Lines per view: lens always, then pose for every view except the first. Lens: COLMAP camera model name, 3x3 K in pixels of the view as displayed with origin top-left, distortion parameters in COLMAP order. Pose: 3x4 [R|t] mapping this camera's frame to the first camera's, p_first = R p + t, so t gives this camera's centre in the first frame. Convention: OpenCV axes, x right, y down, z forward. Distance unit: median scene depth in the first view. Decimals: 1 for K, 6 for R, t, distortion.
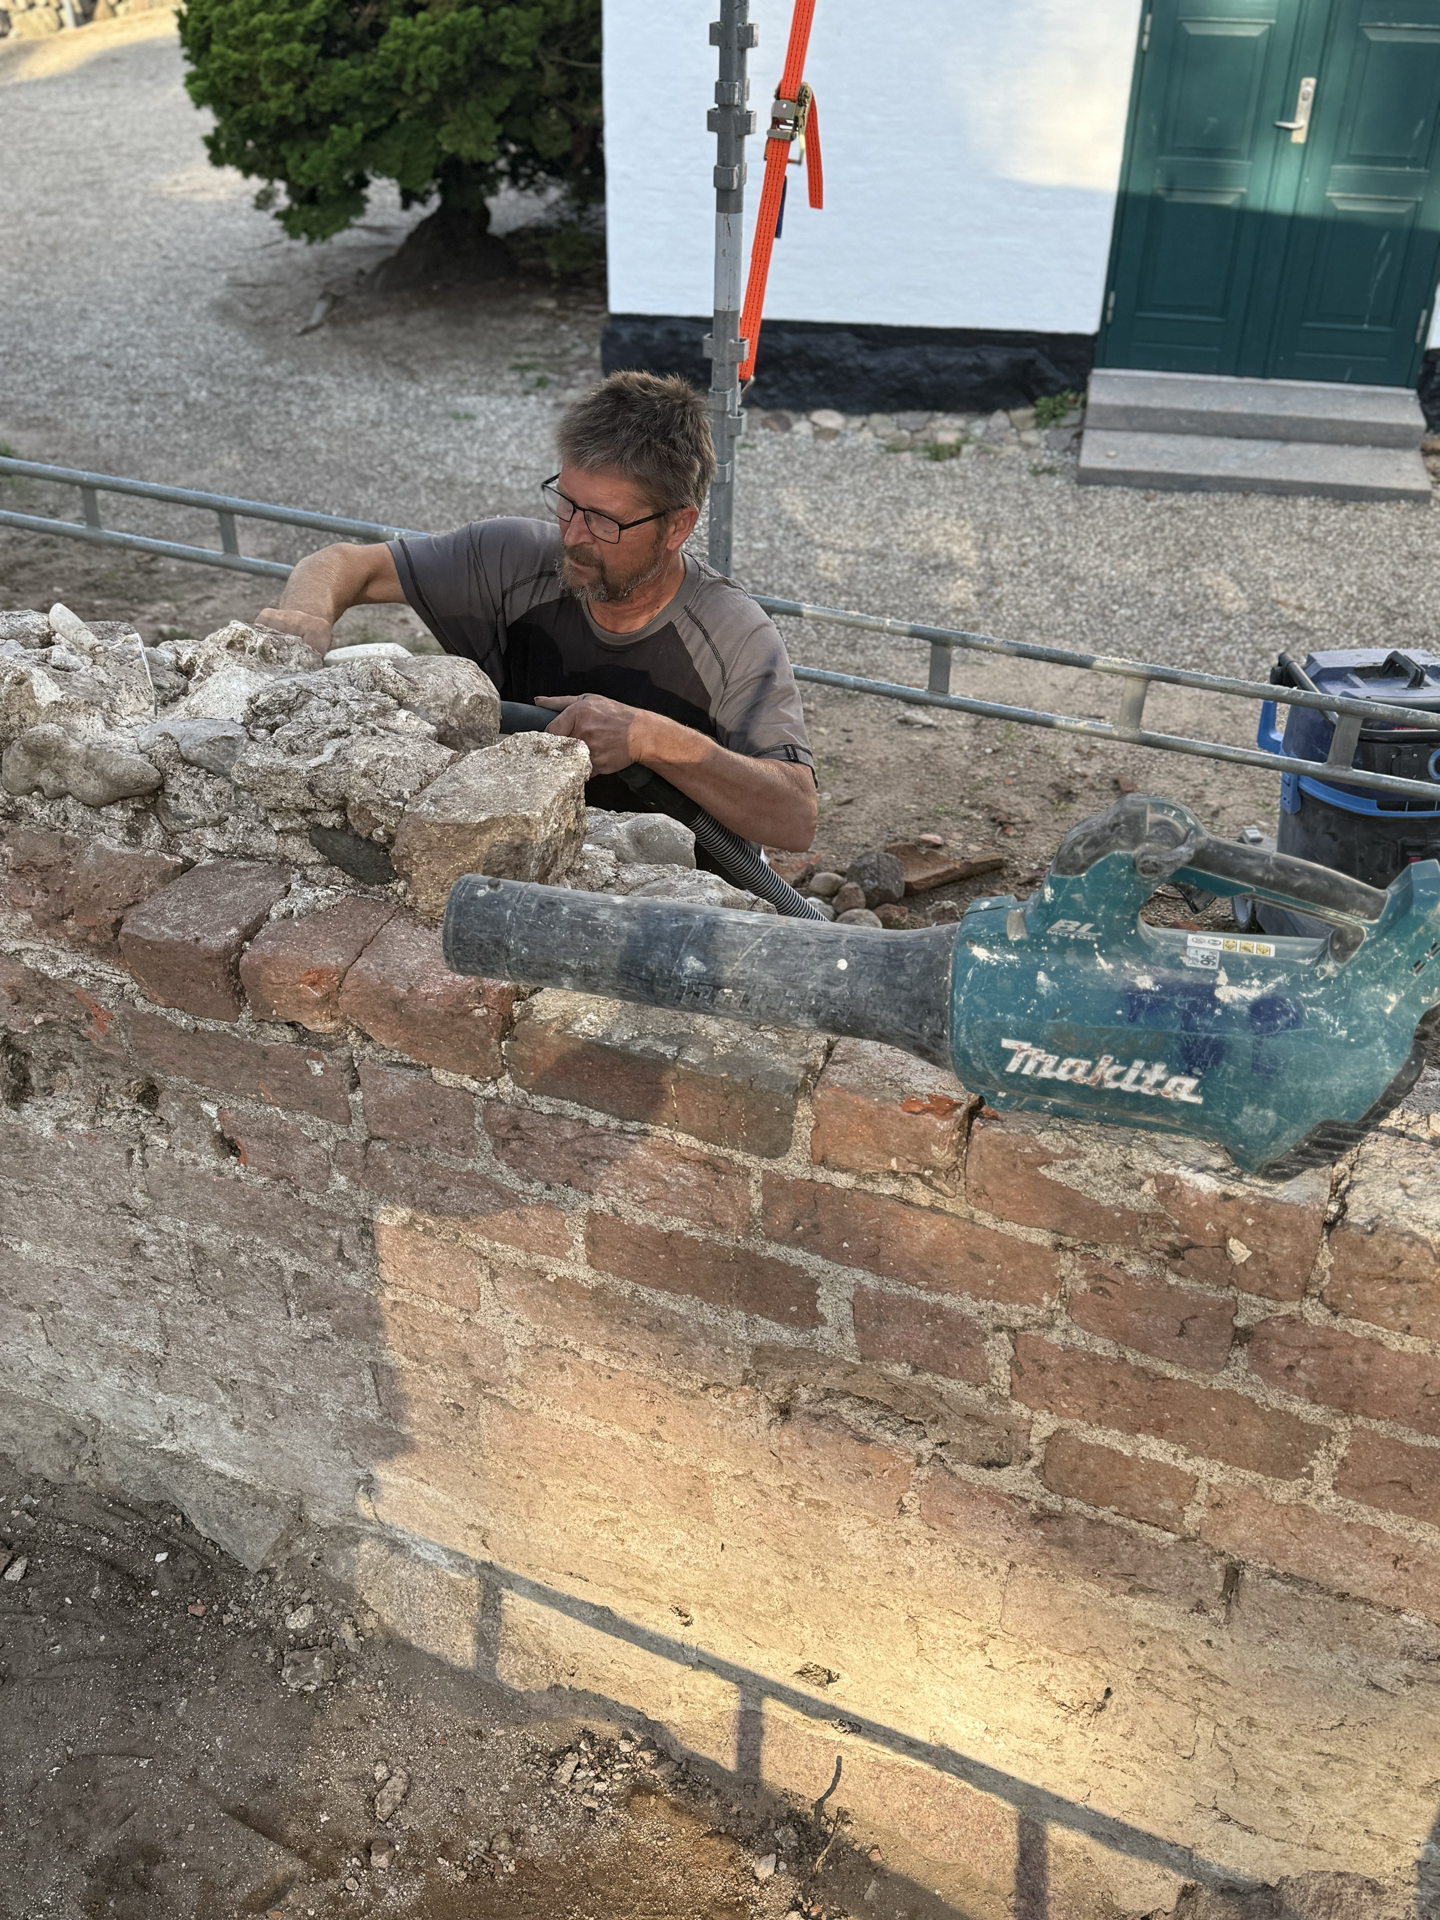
lens RADIAL K [[1745.2, 0, 726.5], [0, 1745.2, 999.5], [0, 0, 1]] dist [0.161427, -0.261385]
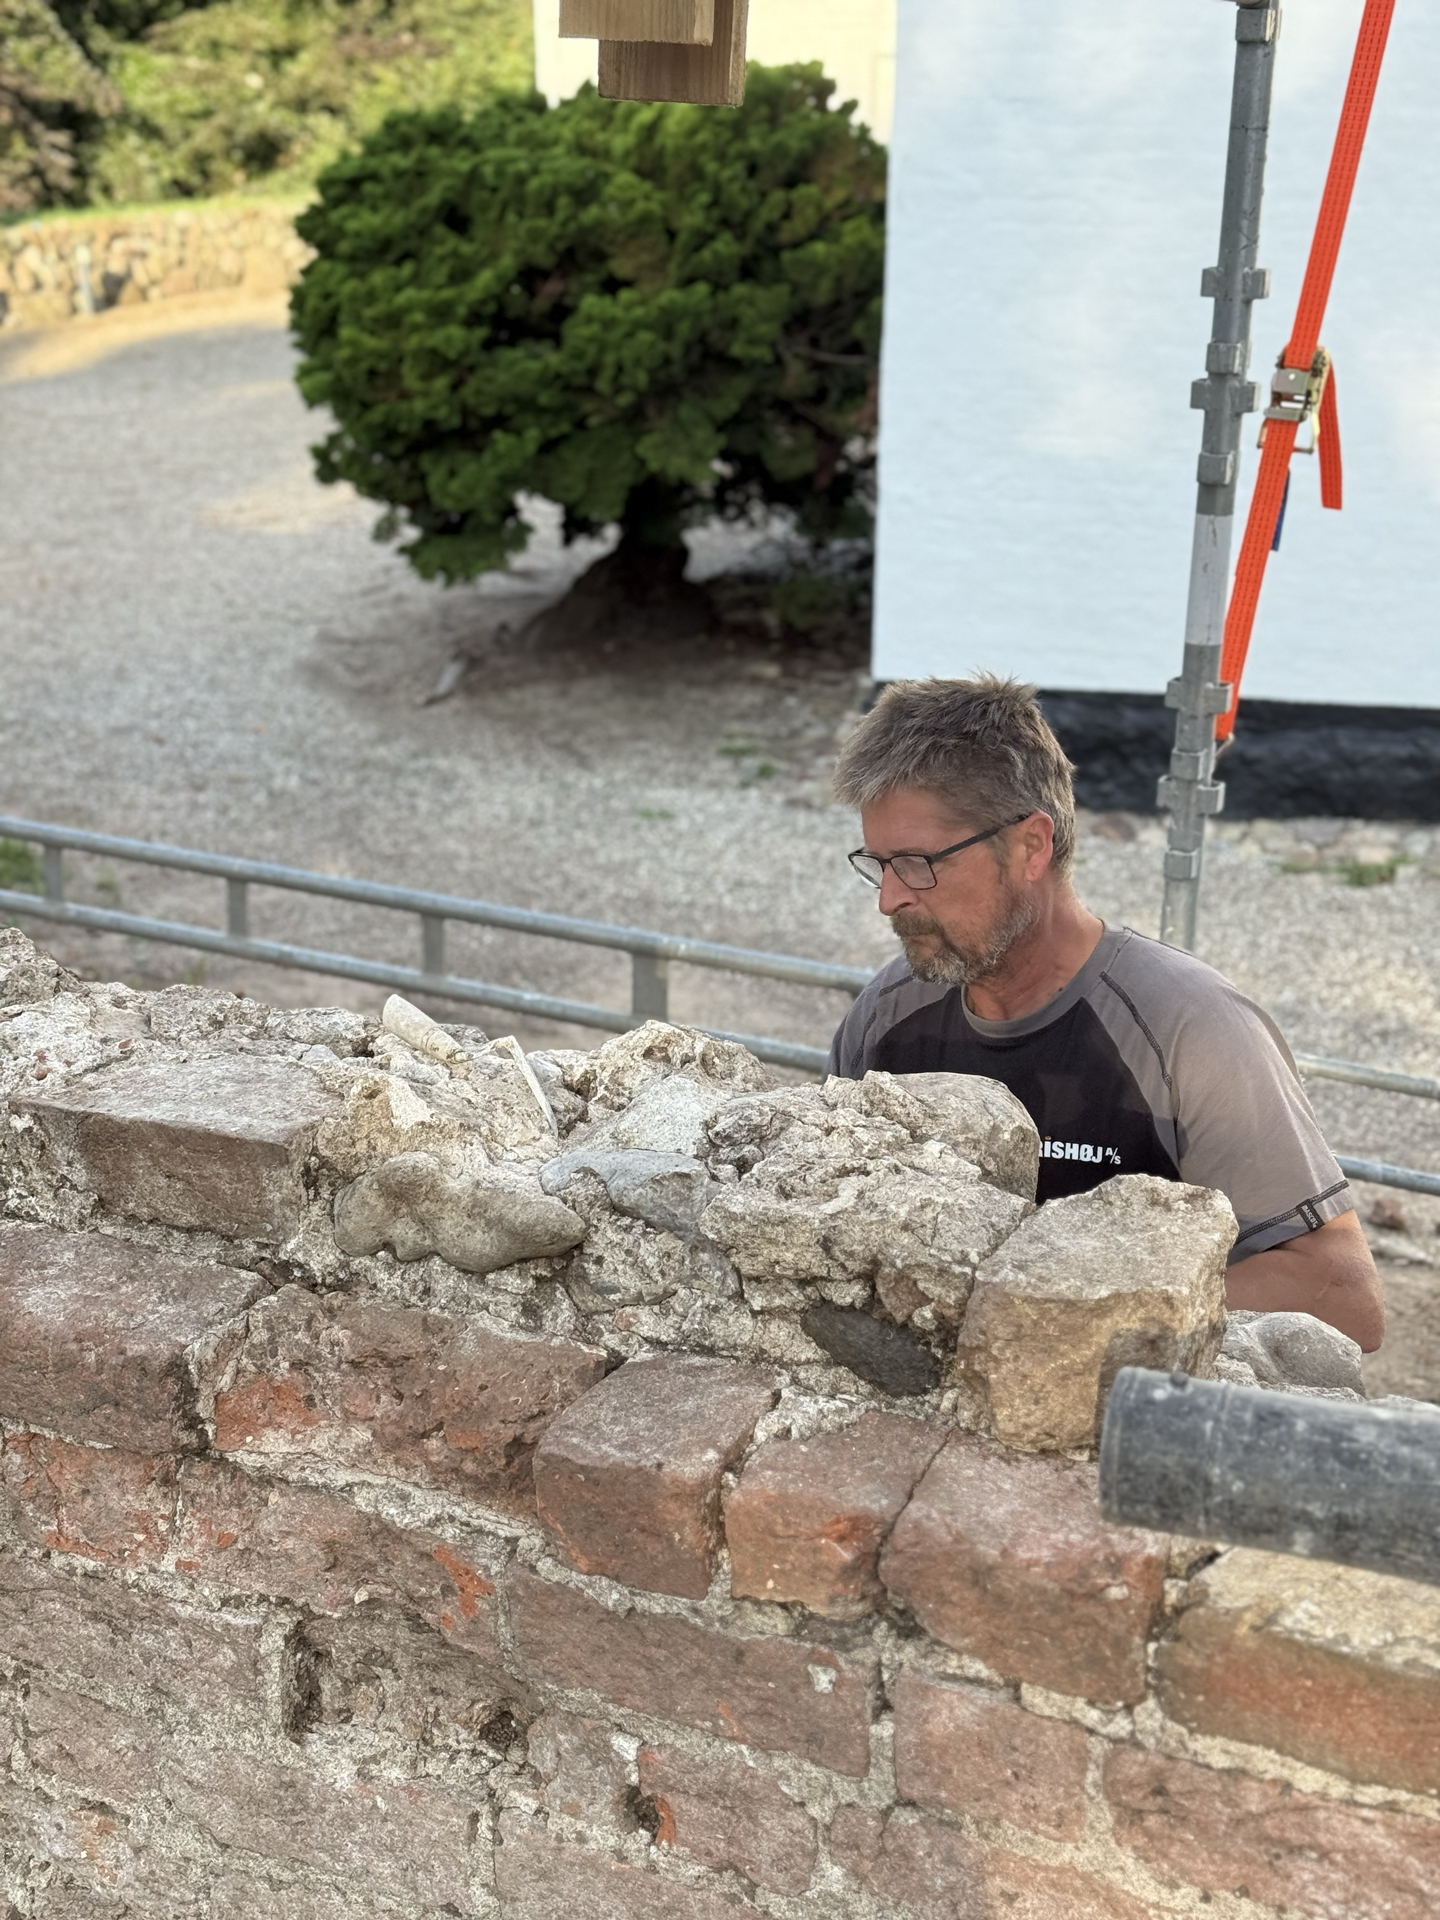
lens RADIAL K [[2707.0, 0, 719.7], [0, 2707.0, 1046.3], [0, 0, 1]] dist [0.242807, -0.630280]
pose [[0.996950, 0.025595, -0.073729, -0.175347], [-0.042586, 0.970065, -0.239081, 0.047765], [0.065403, 0.241492, 0.968196, -0.016944]]
